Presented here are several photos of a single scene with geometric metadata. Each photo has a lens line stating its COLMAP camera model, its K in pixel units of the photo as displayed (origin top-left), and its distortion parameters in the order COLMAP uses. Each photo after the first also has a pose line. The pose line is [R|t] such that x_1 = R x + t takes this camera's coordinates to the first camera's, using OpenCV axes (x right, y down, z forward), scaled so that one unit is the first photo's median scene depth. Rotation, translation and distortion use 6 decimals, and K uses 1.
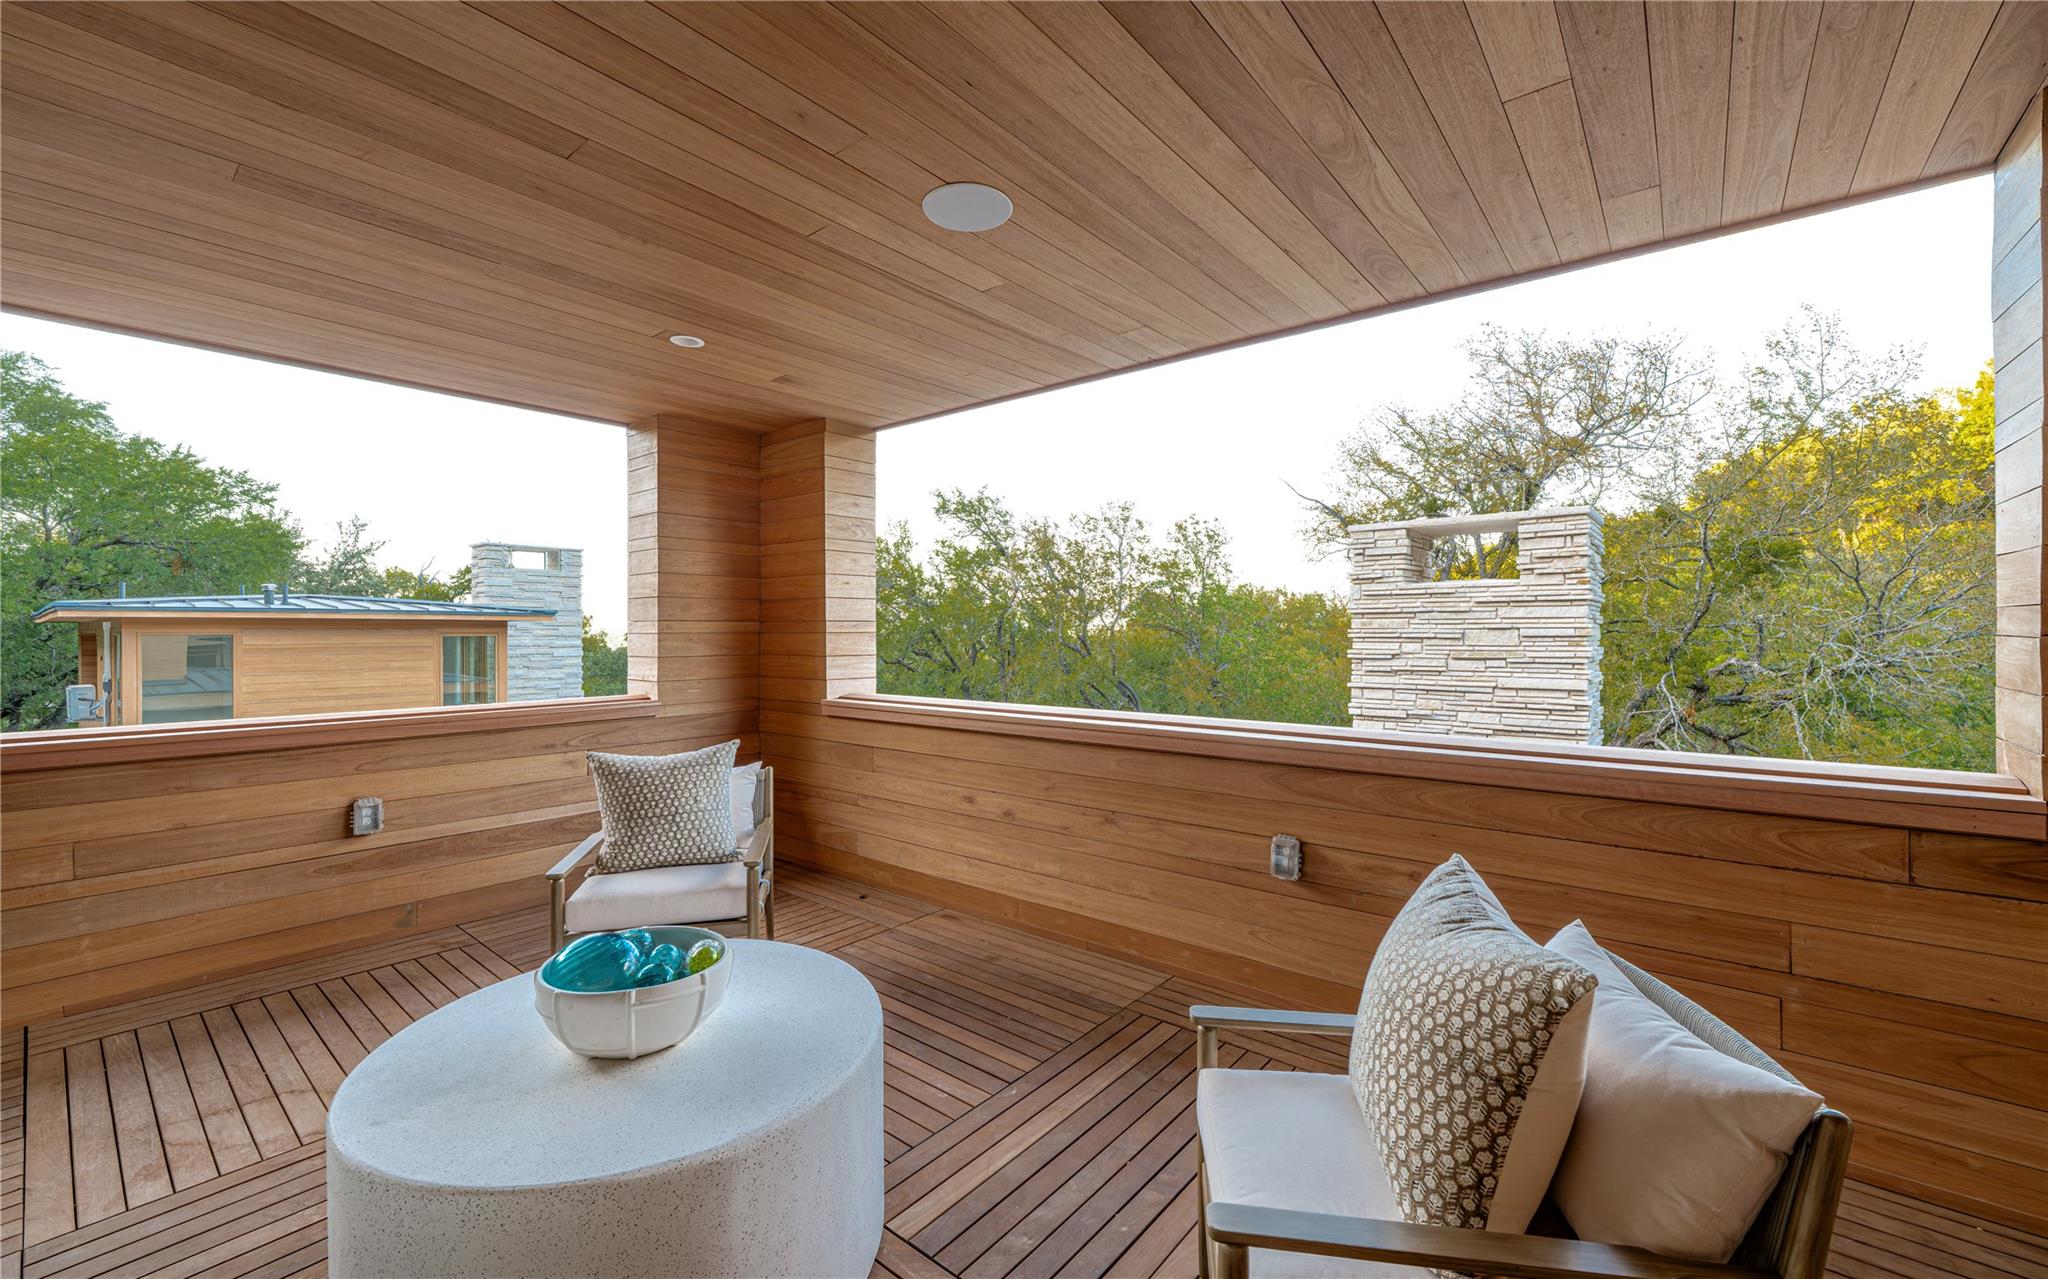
lens RADIAL K [[867.6, 0, 1025.6], [0, 867.6, 634.6], [0, 0, 1]] dist [-0.001032, -0.000034]
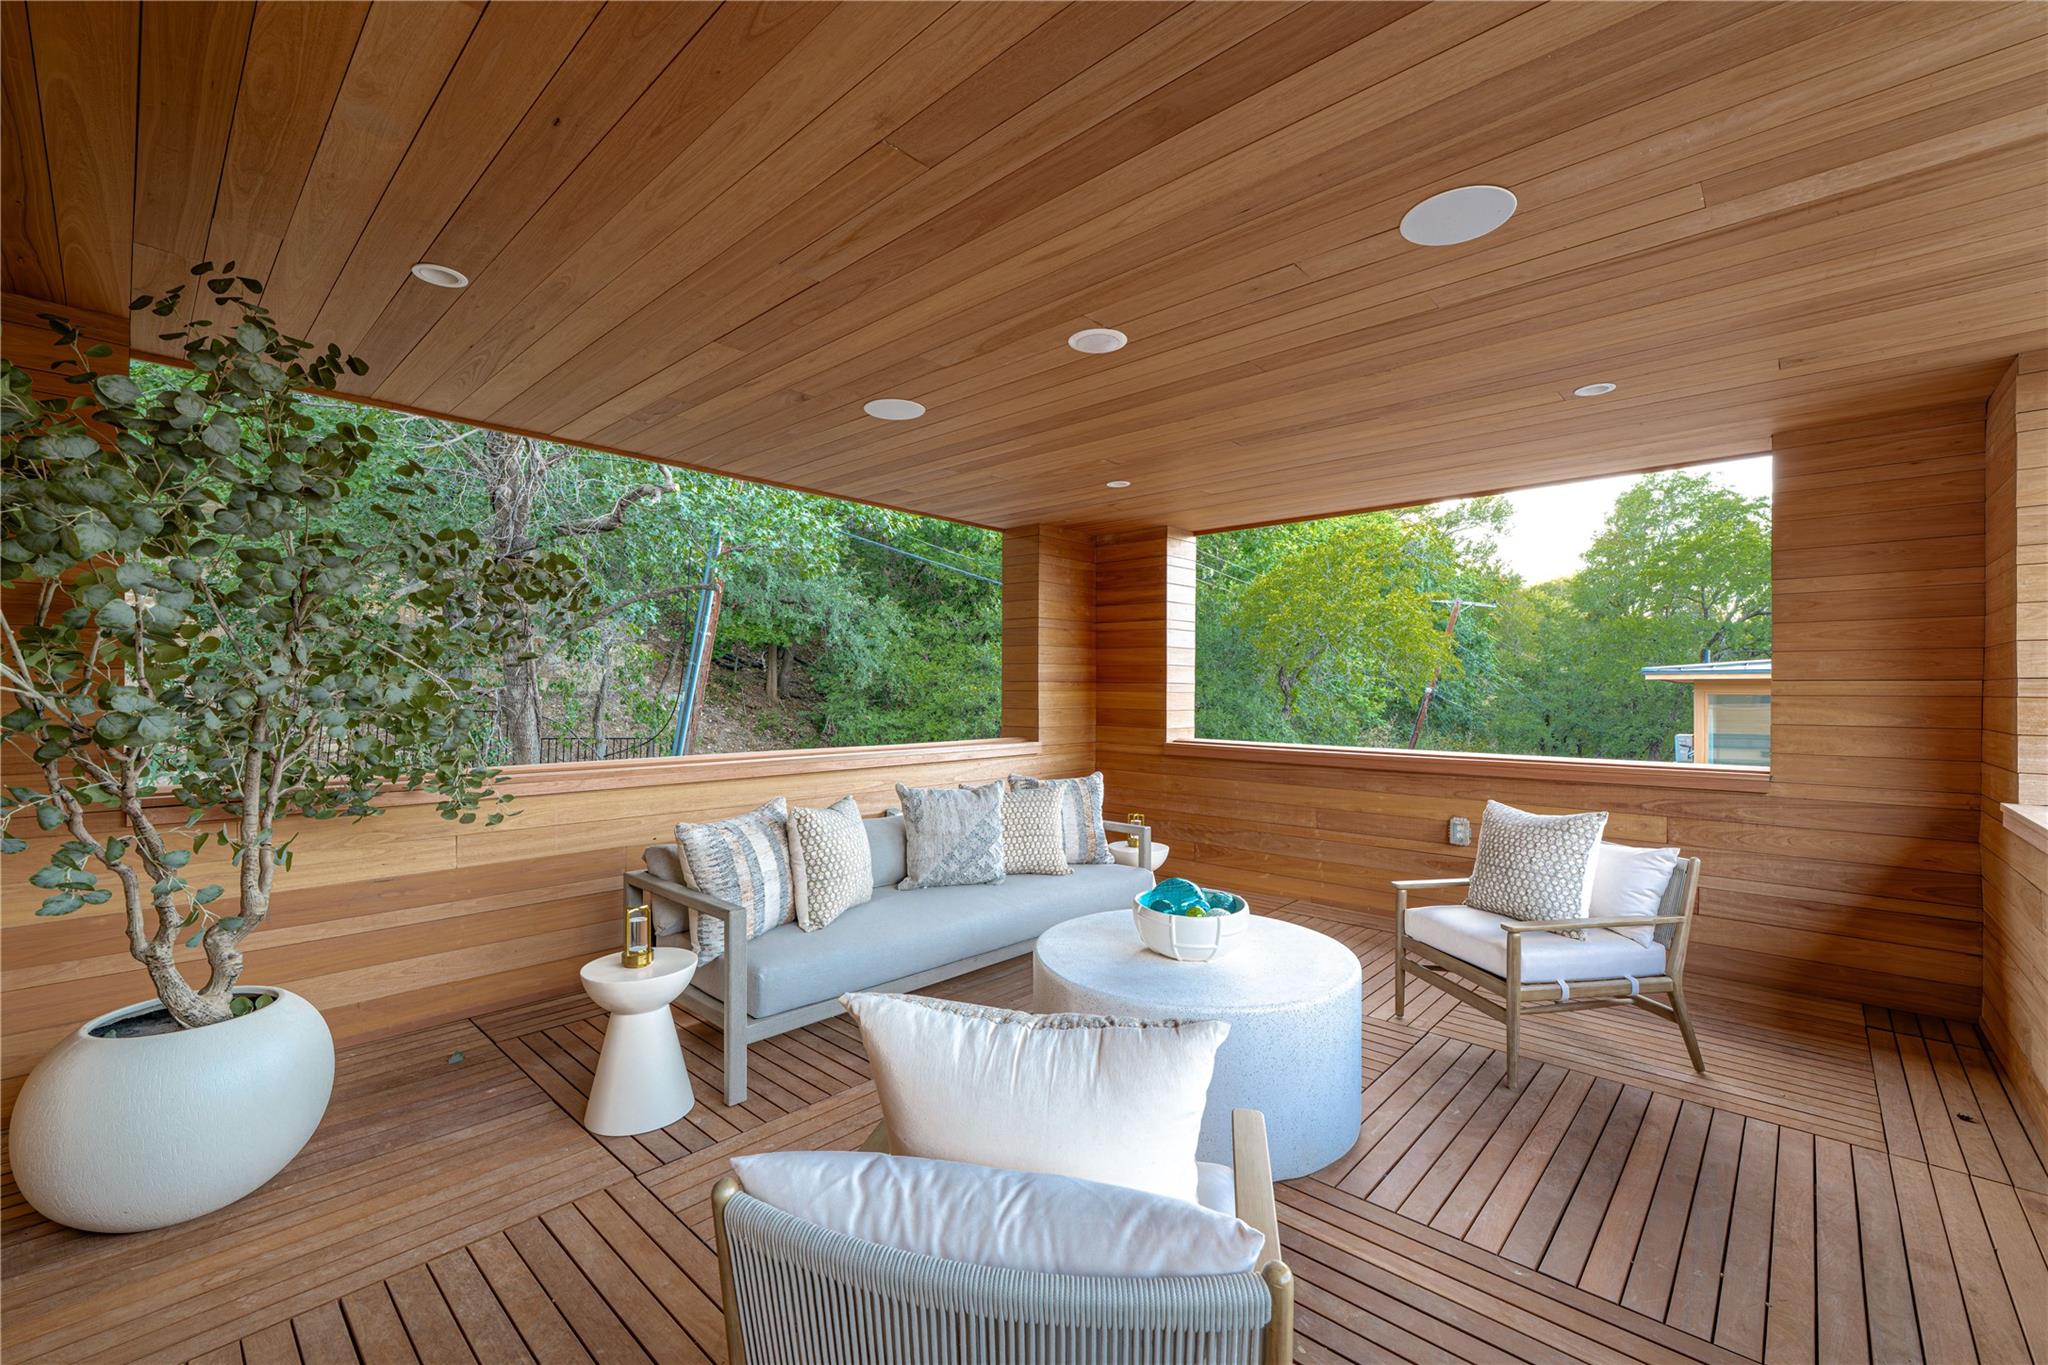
lens RADIAL K [[842.5, 0, 1025.9], [0, 842.5, 685.8], [0, 0, 1]] dist [0.000216, 0.000096]
pose [[-0.081903, -0.002617, -0.996637, 0.514352], [-0.007287, 0.999971, -0.002027, -0.005071], [0.996614, 0.007096, -0.081919, 0.395652]]
